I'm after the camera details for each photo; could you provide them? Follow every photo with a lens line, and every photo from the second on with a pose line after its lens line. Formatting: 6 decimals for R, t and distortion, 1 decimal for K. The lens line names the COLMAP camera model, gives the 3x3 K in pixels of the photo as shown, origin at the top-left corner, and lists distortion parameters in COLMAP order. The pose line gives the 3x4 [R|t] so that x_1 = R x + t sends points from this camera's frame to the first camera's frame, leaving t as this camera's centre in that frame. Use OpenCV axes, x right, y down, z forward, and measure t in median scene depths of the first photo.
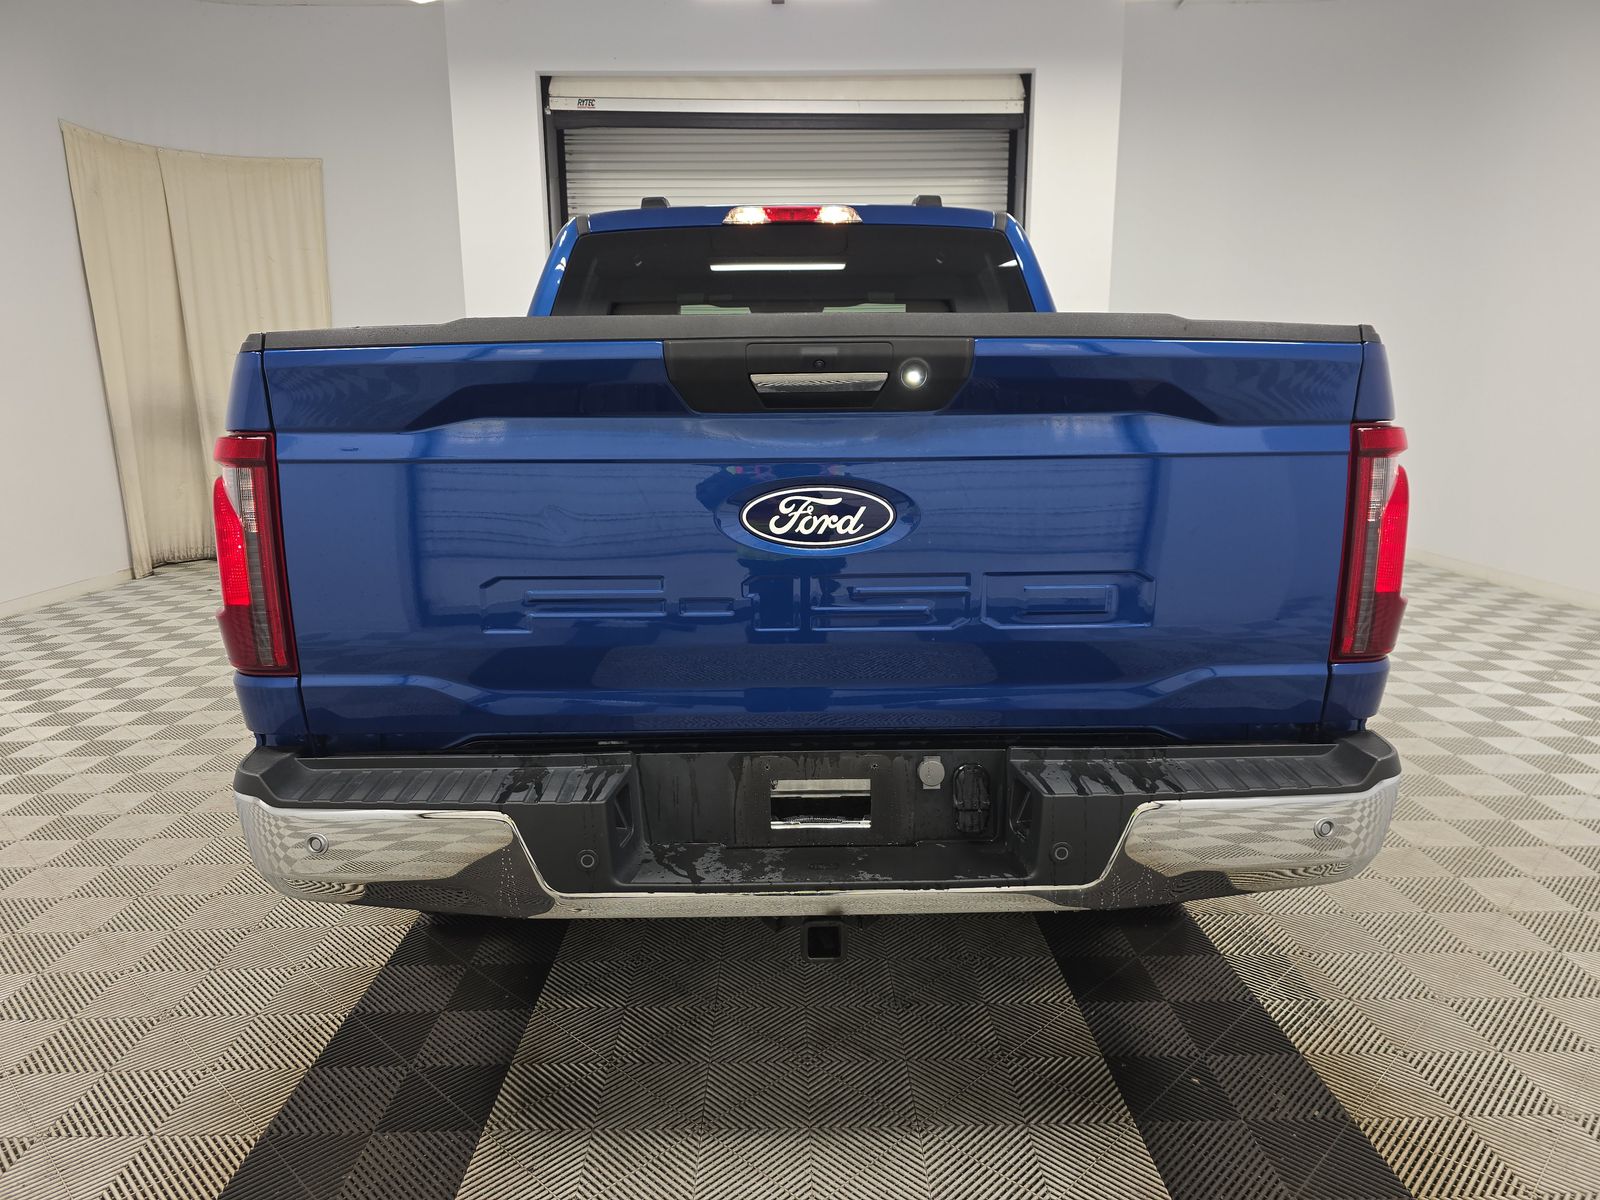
lens RADIAL K [[1093.1, 0, 800.0], [0, 1093.1, 600.0], [0, 0, 1]] dist [0.084319, -0.117697]
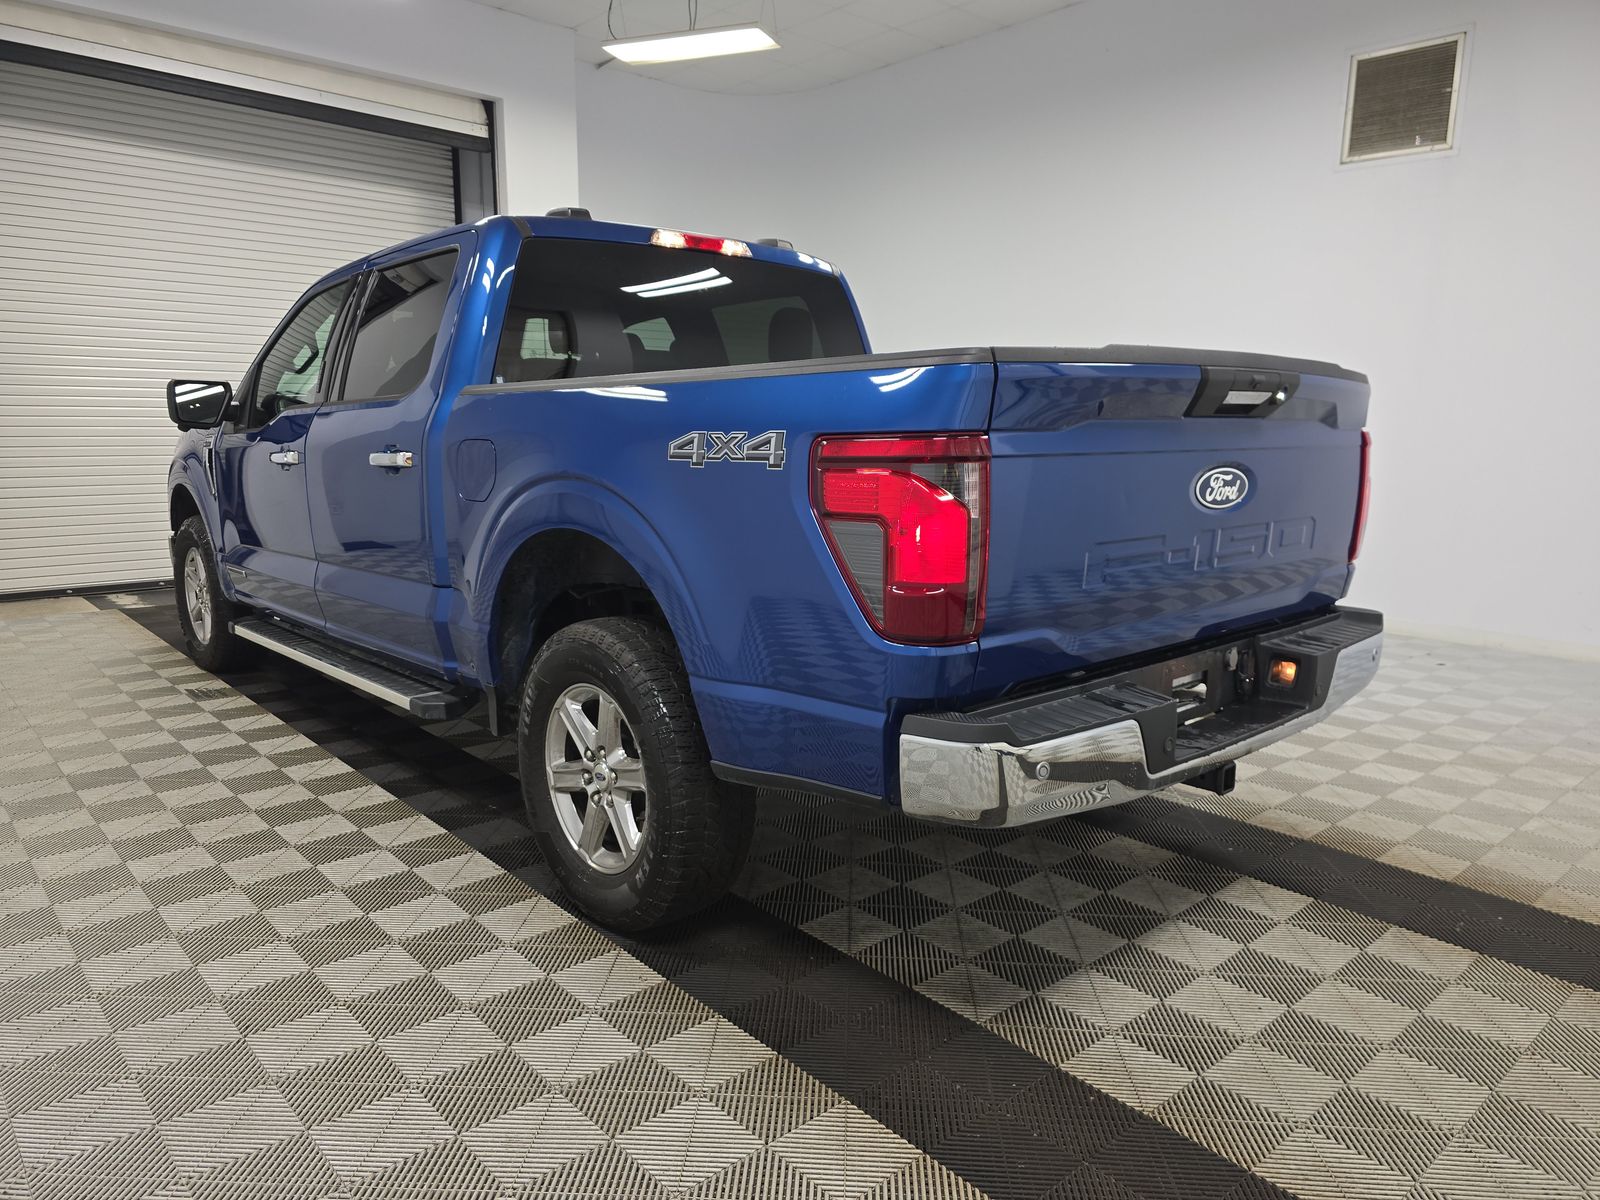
lens RADIAL K [[1093.1, 0, 800.0], [0, 1093.1, 600.0], [0, 0, 1]] dist [0.084319, -0.117697]
pose [[0.753013, -0.095178, 0.651086, -0.951268], [0.106692, 0.994051, 0.021919, -0.013647], [-0.649298, 0.052960, 0.758688, 0.170836]]
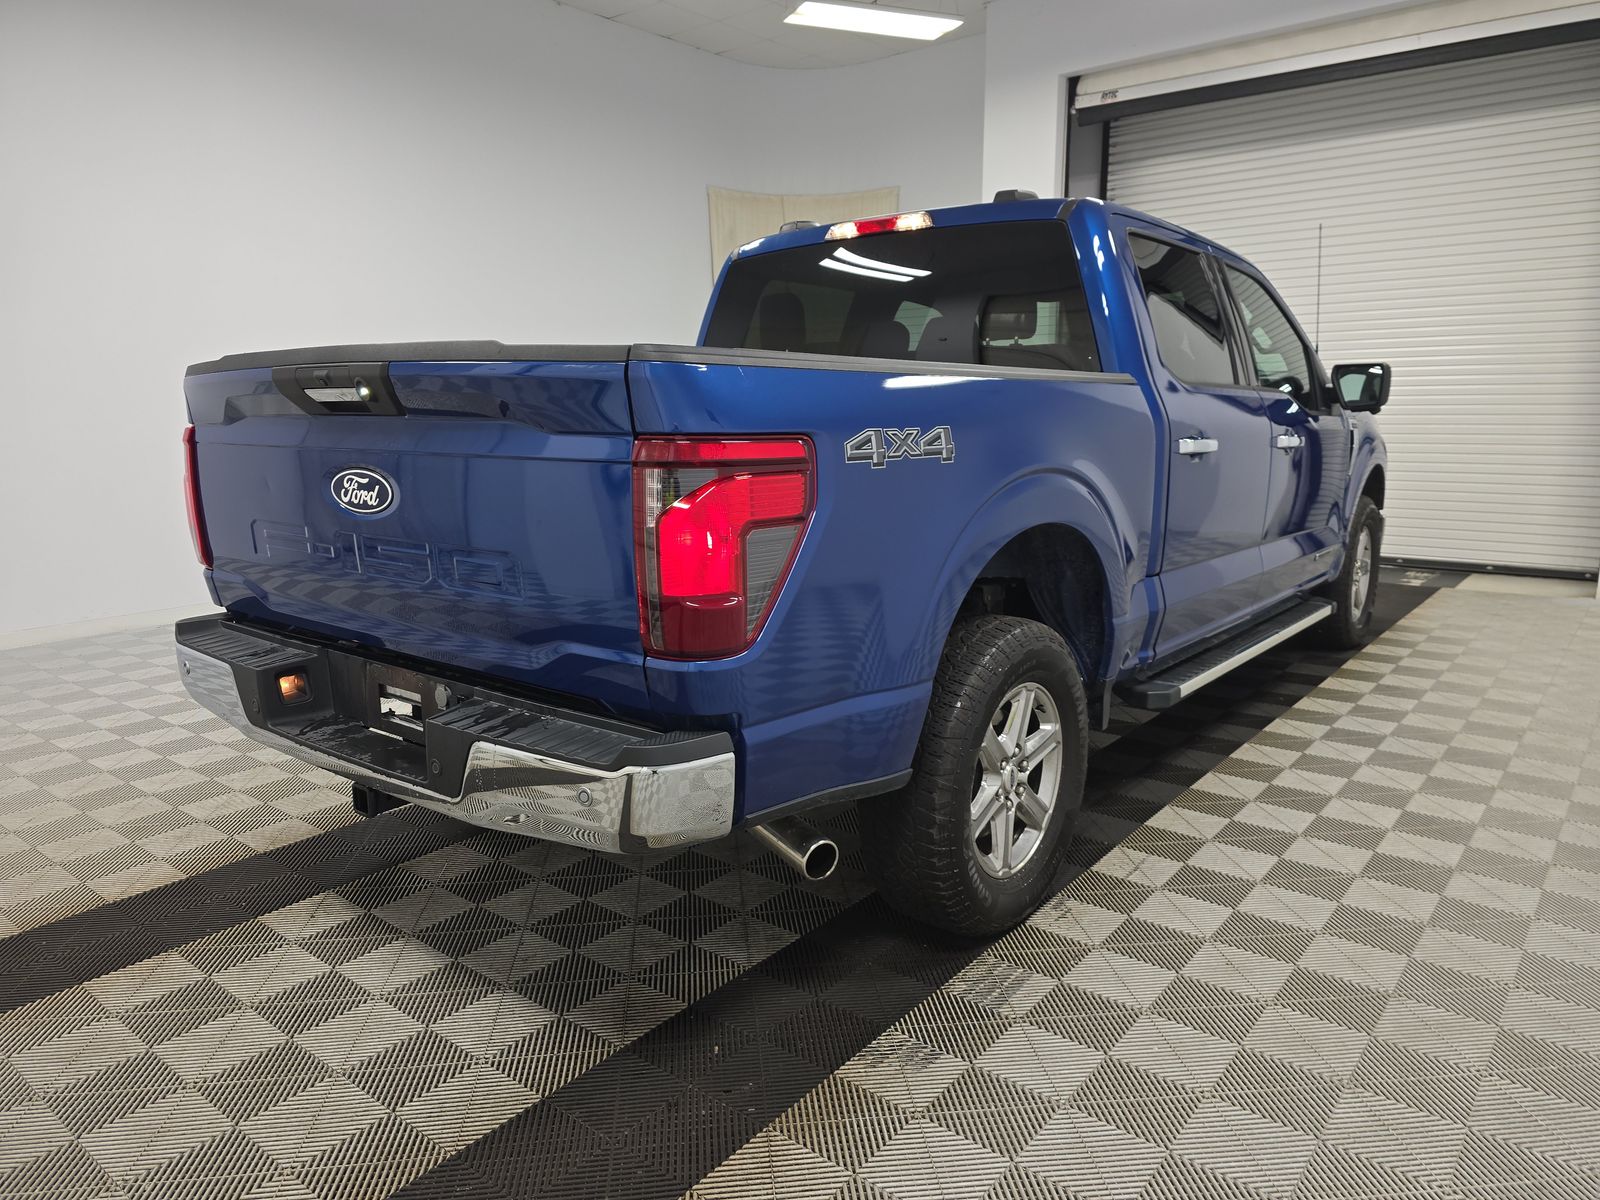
lens RADIAL K [[1093.1, 0, 800.0], [0, 1093.1, 600.0], [0, 0, 1]] dist [0.084319, -0.117697]
pose [[0.767116, 0.119017, -0.630371, 0.910877], [-0.111548, 0.992417, 0.051628, -0.050359], [0.631735, 0.030712, 0.774576, 0.188404]]
